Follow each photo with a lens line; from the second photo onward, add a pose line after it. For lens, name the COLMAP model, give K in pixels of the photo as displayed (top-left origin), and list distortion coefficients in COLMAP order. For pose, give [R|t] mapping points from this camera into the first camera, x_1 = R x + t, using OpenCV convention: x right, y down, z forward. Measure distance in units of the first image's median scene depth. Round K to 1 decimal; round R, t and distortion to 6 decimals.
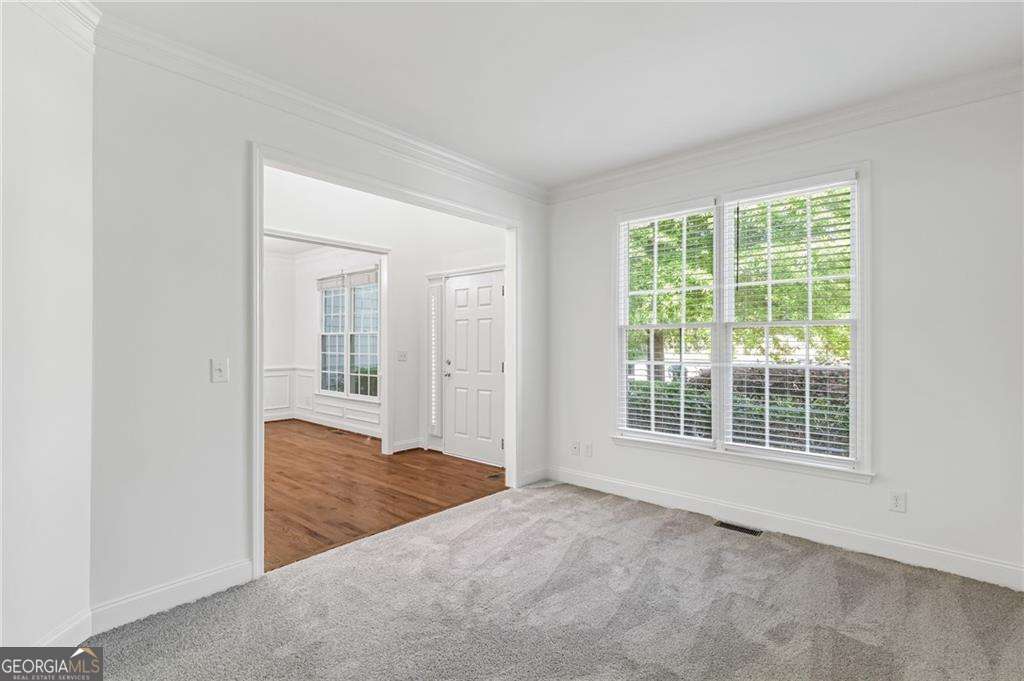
lens RADIAL K [[478.9, 0, 511.3], [0, 478.9, 341.7], [0, 0, 1]] dist [-0.004202, 0.000968]
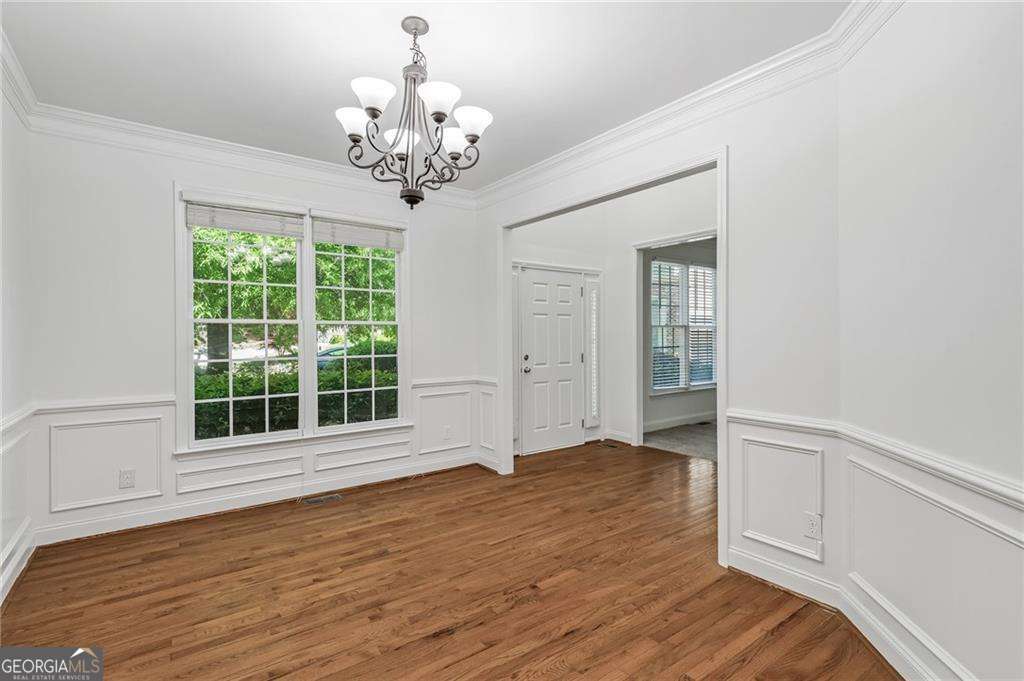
lens RADIAL K [[478.9, 0, 503.4], [0, 478.9, 339.2], [0, 0, 1]] dist [-0.004202, 0.000968]
pose [[0.232230, -0.012641, 0.972579, -1.050059], [0.000662, 0.999917, 0.012838, -0.005928], [-0.972661, -0.002338, 0.232219, 0.811509]]
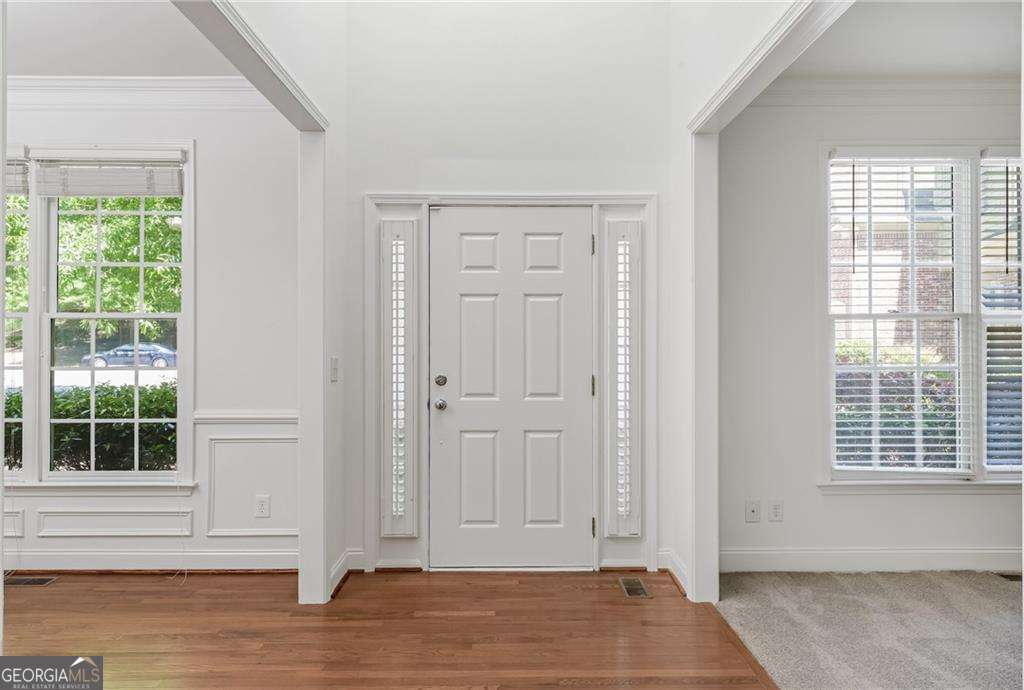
lens RADIAL K [[654.2, 0, 515.9], [0, 654.2, 340.6], [0, 0, 1]] dist [0.001822, -0.004427]
pose [[0.747699, 0.004100, 0.664026, -0.508580], [-0.001468, 0.999989, -0.004521, 0.005434], [-0.664037, 0.002406, 0.747696, 0.445994]]
